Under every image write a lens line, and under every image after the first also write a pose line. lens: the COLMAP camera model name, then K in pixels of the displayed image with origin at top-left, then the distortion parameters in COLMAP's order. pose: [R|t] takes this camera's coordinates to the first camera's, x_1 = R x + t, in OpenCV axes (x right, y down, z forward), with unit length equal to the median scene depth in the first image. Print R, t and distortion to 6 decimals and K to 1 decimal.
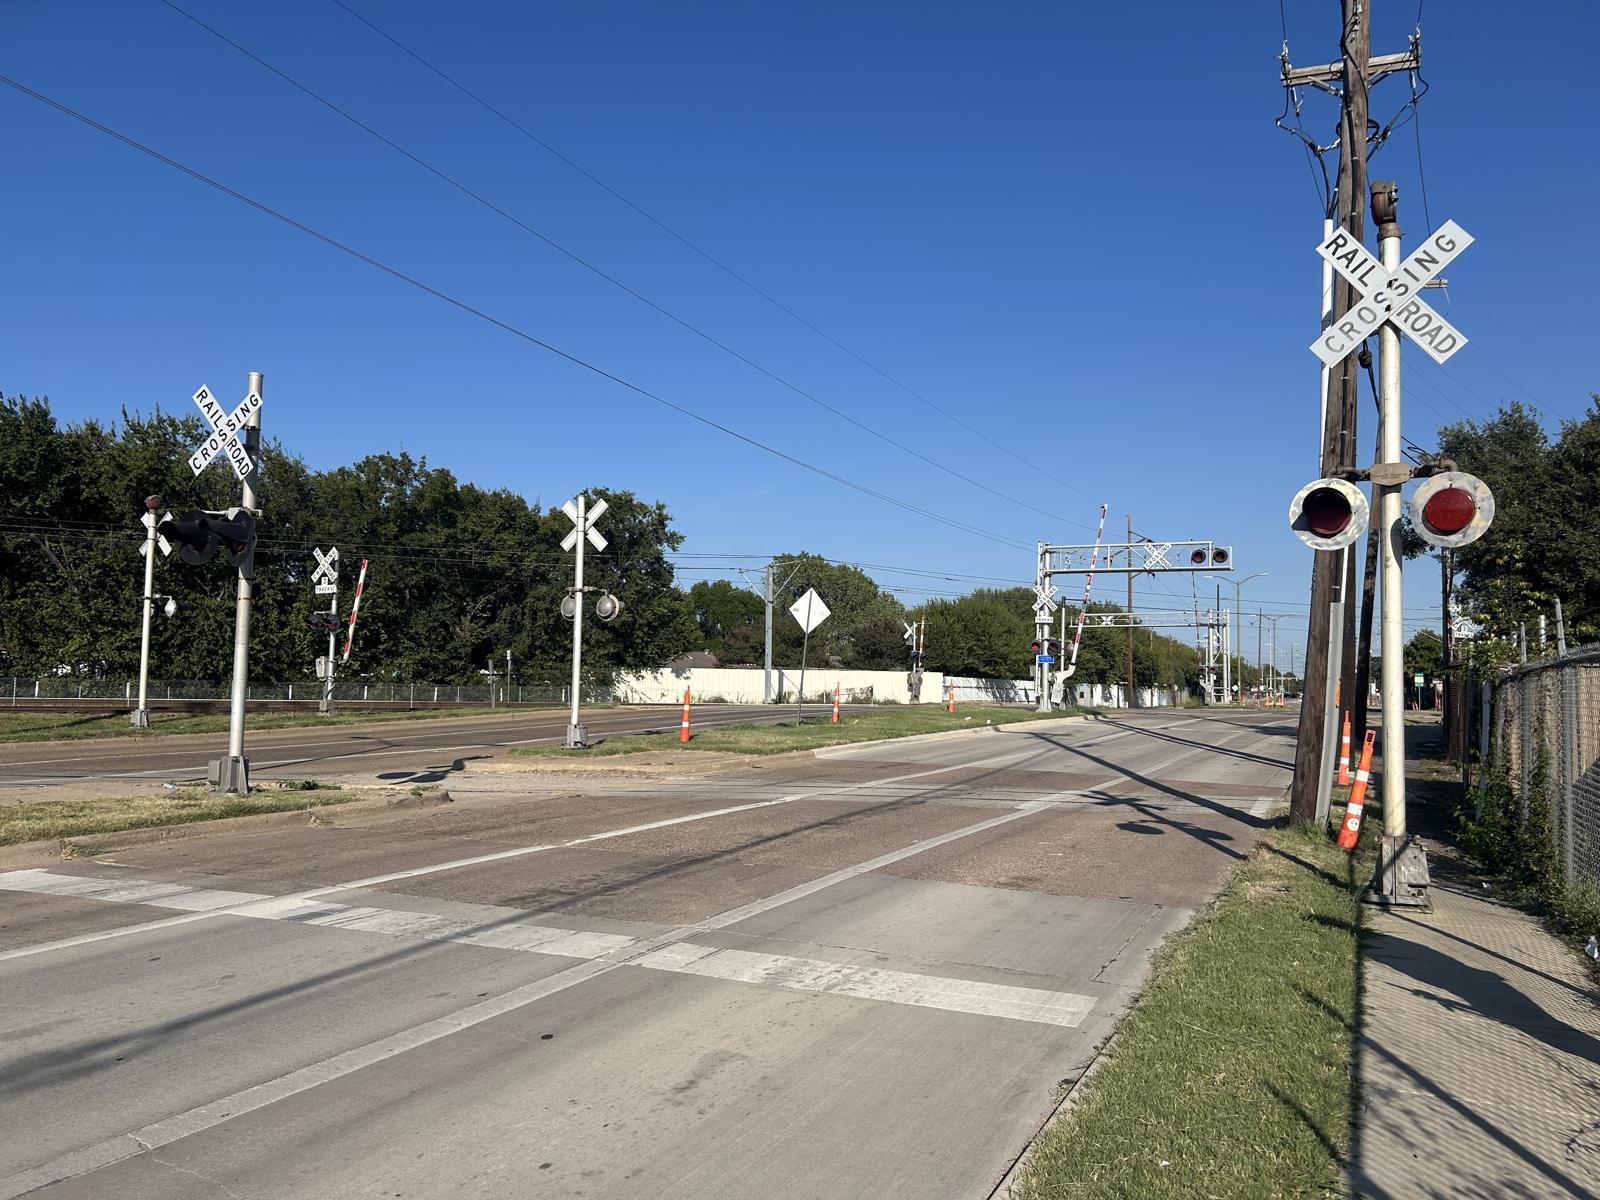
lens RADIAL K [[1186.5, 0, 800.0], [0, 1186.5, 600.0], [0, 0, 1]] dist [0.059005, -0.053825]
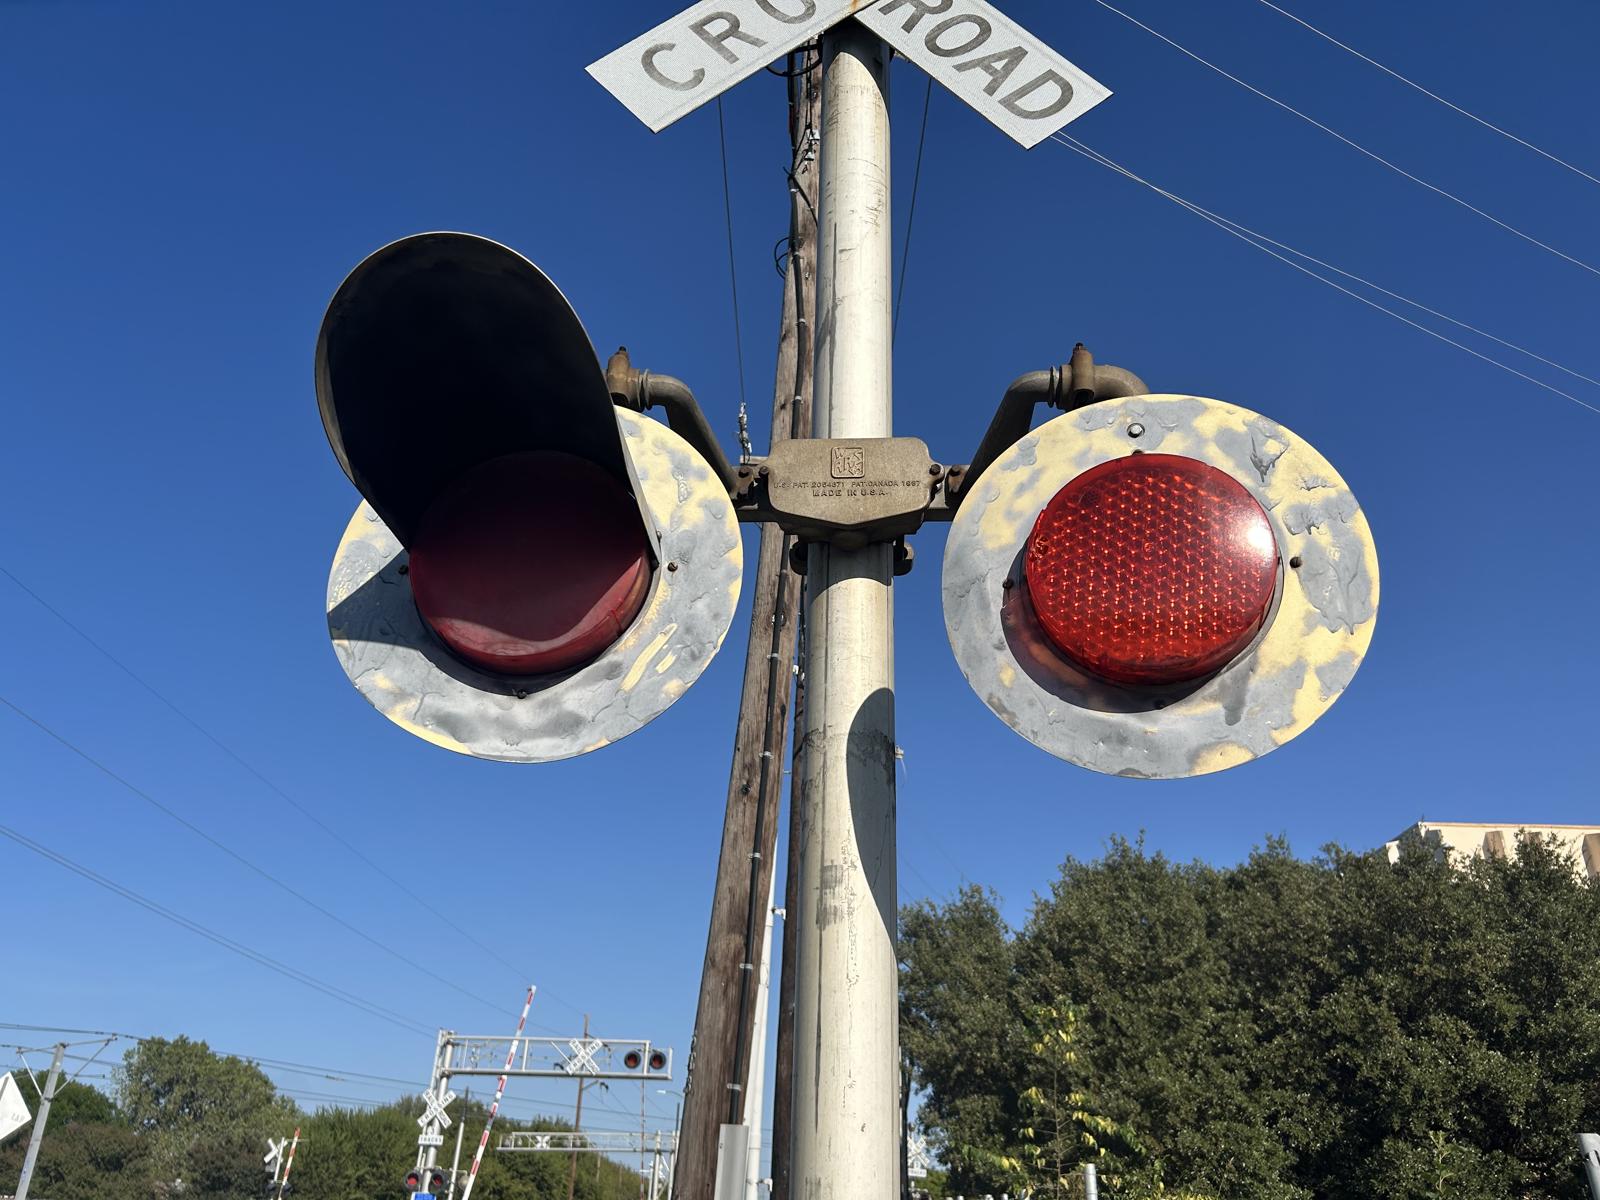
lens RADIAL K [[1210.9, 0, 801.5], [0, 1210.9, 614.5], [0, 0, 1]] dist [0.034344, -0.041457]
pose [[0.910254, 0.189326, 0.368230, 0.071021], [-0.035184, 0.921488, -0.386811, 0.000371], [-0.412553, 0.339140, 0.845449, 0.144046]]
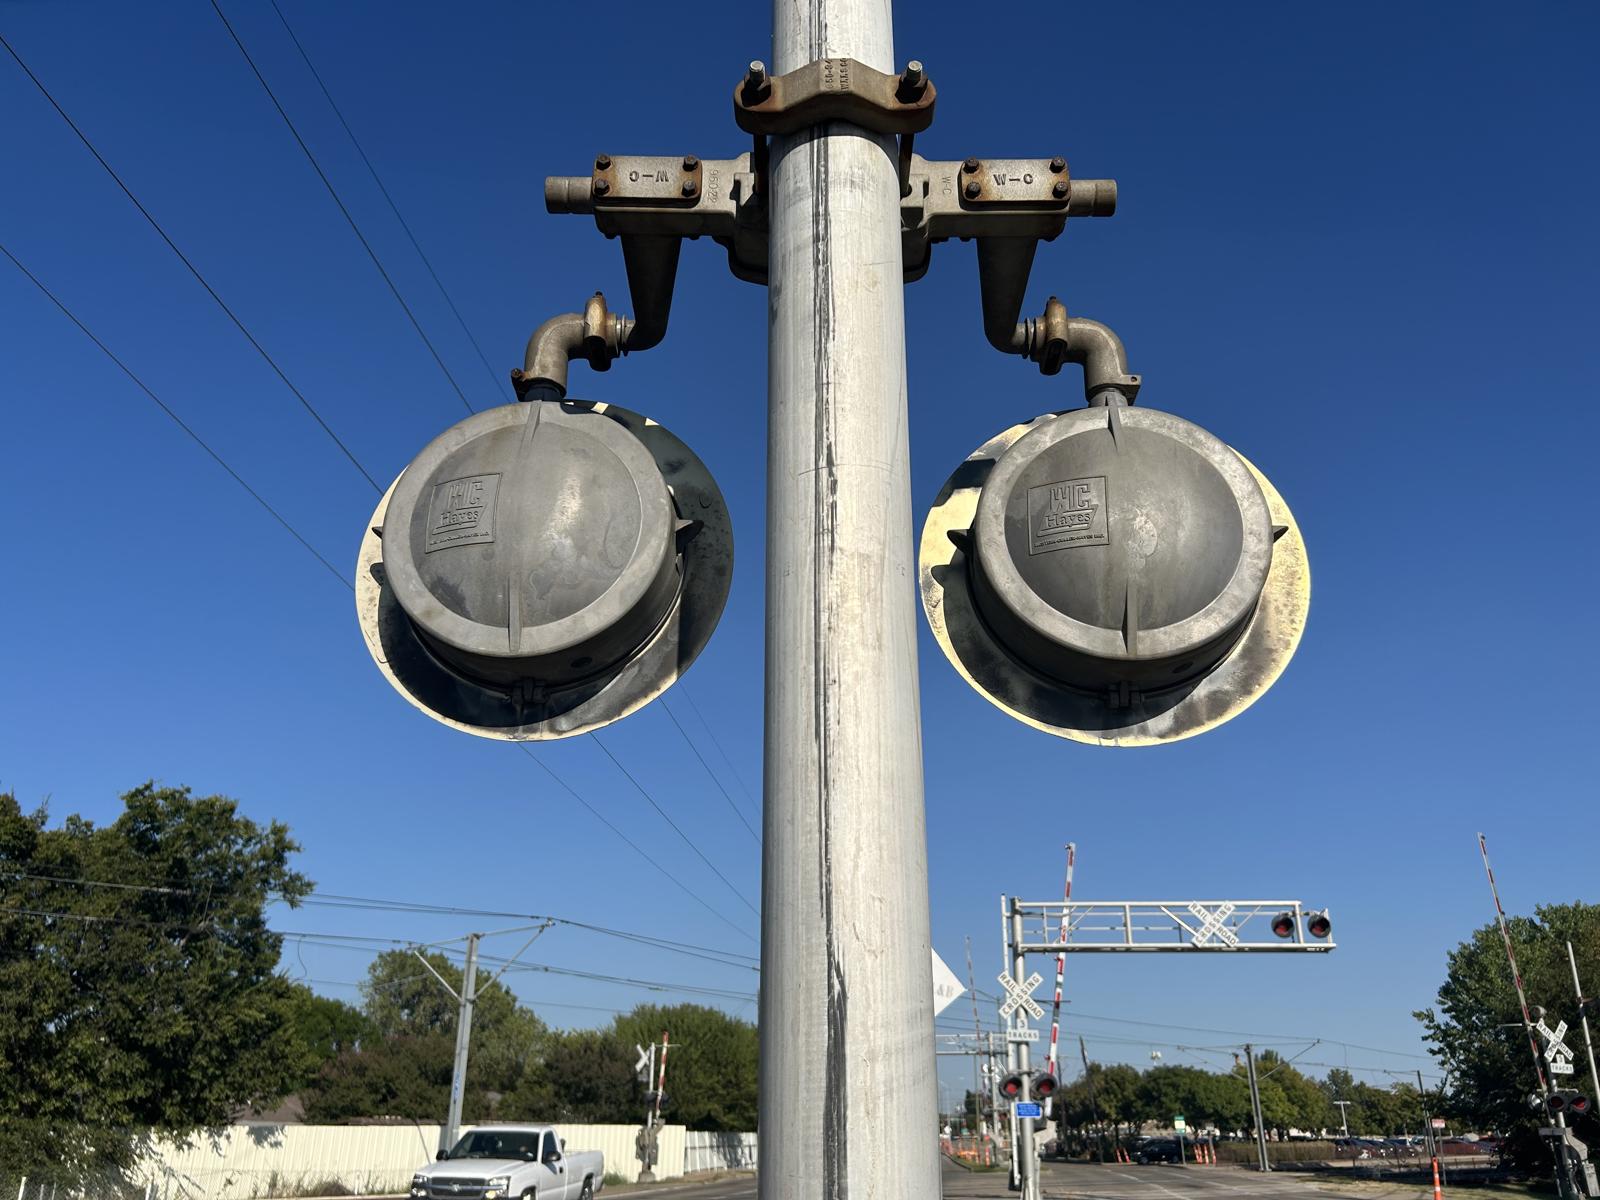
lens RADIAL K [[1210.9, 0, 801.5], [0, 1210.9, 614.5], [0, 0, 1]] dist [0.034344, -0.041457]
pose [[0.943739, 0.119658, 0.308284, -0.092557], [-0.014534, 0.946347, -0.322824, 0.014805], [-0.330373, 0.300181, 0.894844, 0.442905]]
